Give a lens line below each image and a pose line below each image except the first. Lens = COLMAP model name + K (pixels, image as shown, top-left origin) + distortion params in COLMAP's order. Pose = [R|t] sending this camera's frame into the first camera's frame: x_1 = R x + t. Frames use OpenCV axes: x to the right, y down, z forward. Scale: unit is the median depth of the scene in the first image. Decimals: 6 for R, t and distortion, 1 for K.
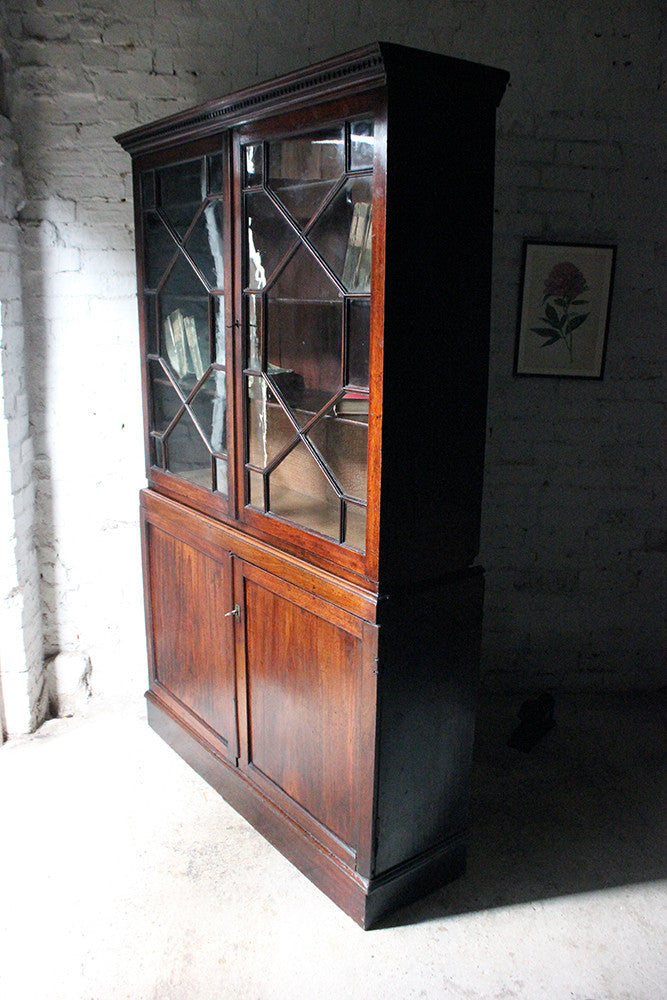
lens RADIAL K [[831.6, 0, 332.3], [0, 831.6, 514.1], [0, 0, 1]] dist [-0.161064, 0.136677]
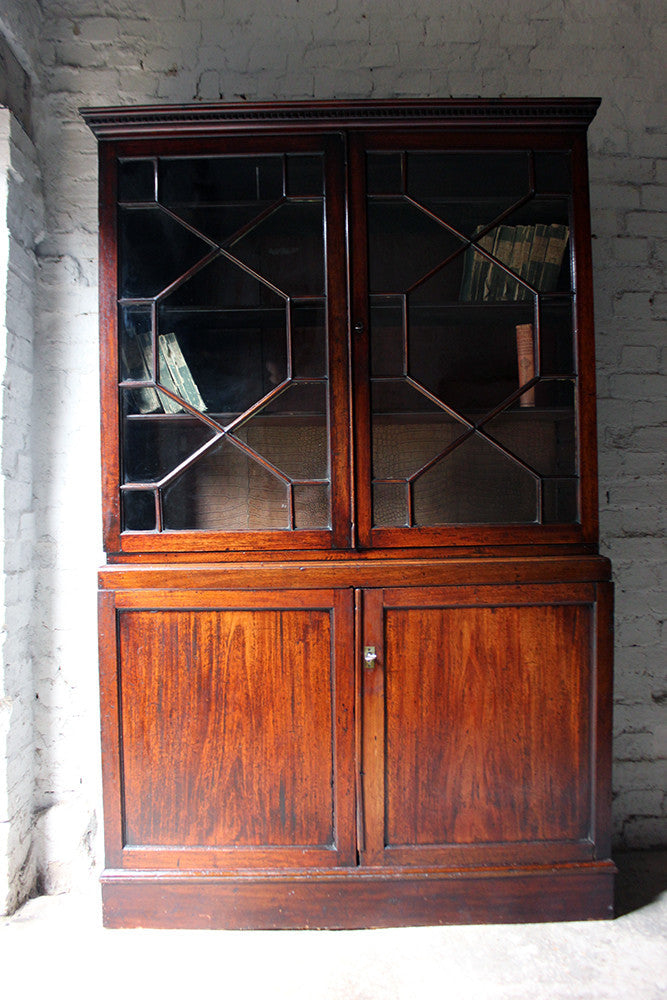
lens RADIAL K [[849.3, 0, 329.3], [0, 849.3, 506.2], [0, 0, 1]] dist [-0.156269, 0.135877]
pose [[0.999461, -0.027898, -0.017309, -0.071050], [0.022198, 0.962654, -0.269822, 0.133662], [0.024190, 0.269292, 0.962755, 0.233331]]
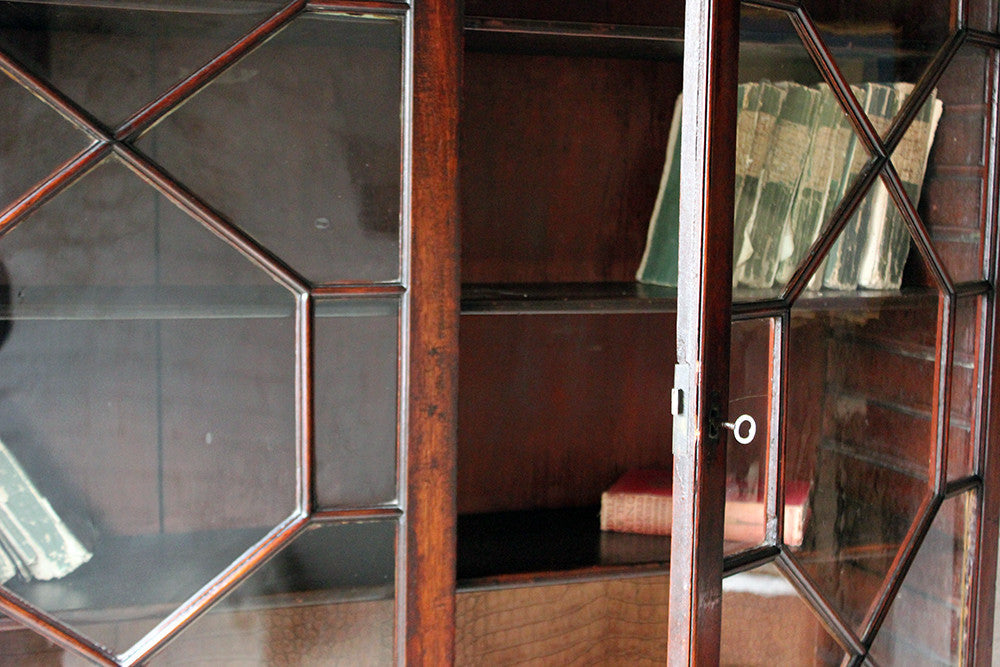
lens RADIAL K [[1501.8, 0, 501.1], [0, 1501.8, 332.0], [0, 0, 1]] dist [-0.051245, -0.069658]
pose [[0.942164, -0.025380, 0.334190, -0.215450], [0.083753, 0.983322, -0.161444, -0.150605], [-0.324519, 0.180096, 0.928576, 0.437852]]
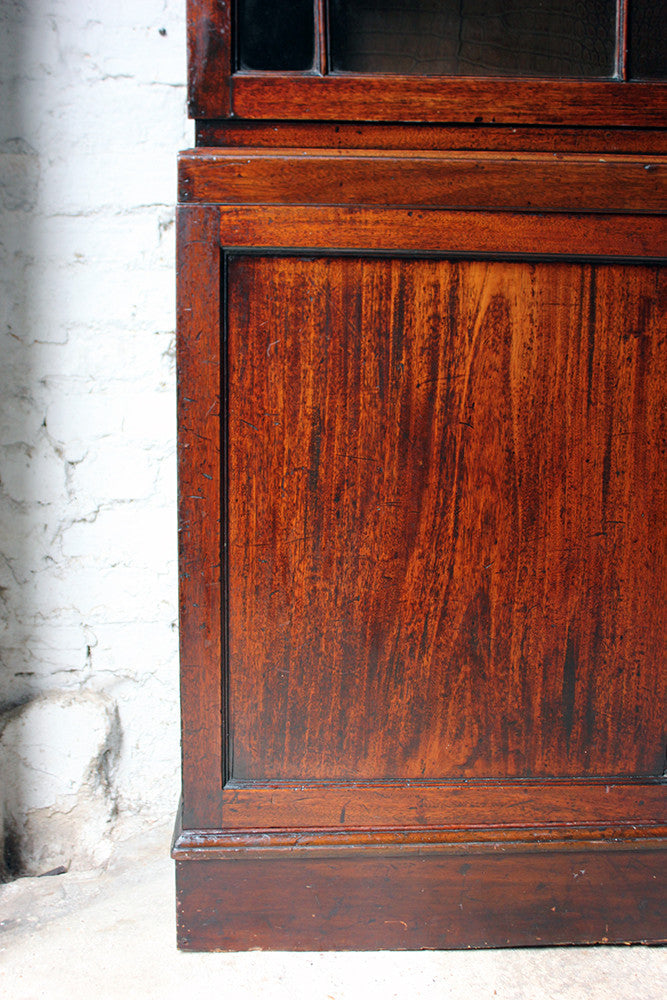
lens RADIAL K [[1120.0, 0, 334.6], [0, 1120.0, 500.5], [0, 0, 1]] dist [-0.117517, 0.183533]
pose [[0.999509, -0.009533, 0.029857, -0.243283], [0.012844, 0.993543, -0.112731, 0.160220], [-0.028589, 0.113059, 0.993177, 0.551557]]
